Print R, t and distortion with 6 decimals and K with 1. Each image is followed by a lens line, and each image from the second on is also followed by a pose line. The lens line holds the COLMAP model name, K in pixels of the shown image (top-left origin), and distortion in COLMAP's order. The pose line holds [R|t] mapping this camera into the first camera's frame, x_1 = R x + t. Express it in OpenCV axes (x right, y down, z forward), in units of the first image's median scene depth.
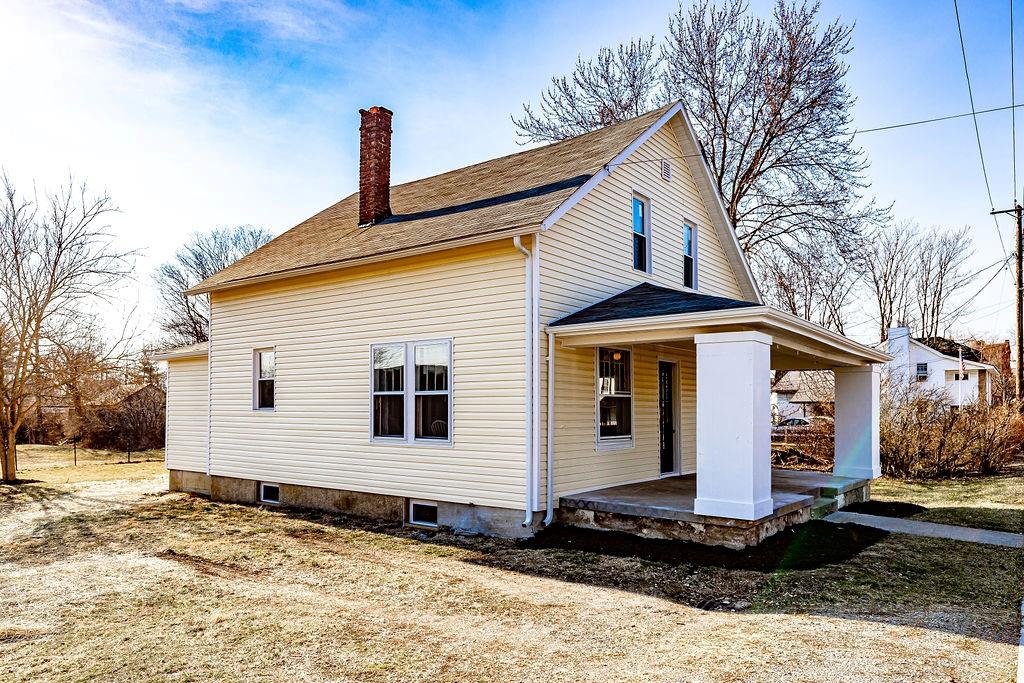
lens RADIAL K [[741.9, 0, 512.0], [0, 741.9, 341.5], [0, 0, 1]] dist [-0.002721, -0.001629]
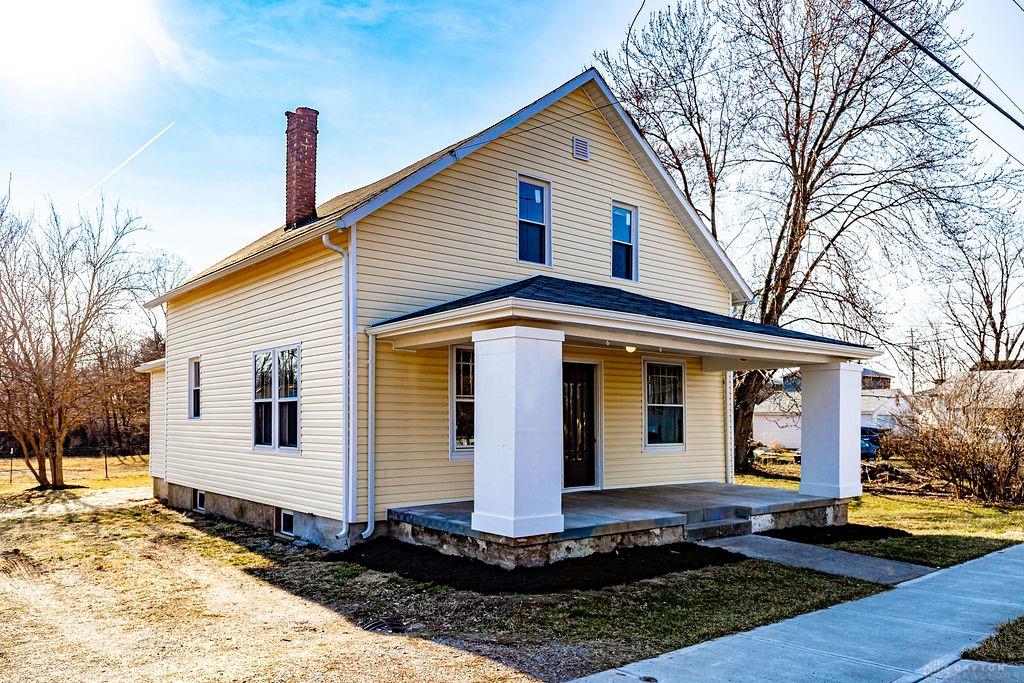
lens RADIAL K [[803.8, 0, 511.0], [0, 803.8, 355.3], [0, 0, 1]] dist [-0.004993, -0.000792]
pose [[0.970984, -0.023042, -0.238033, 0.483271], [0.025481, 0.999650, 0.007172, 0.012491], [0.237785, -0.013029, 0.971231, 0.052873]]
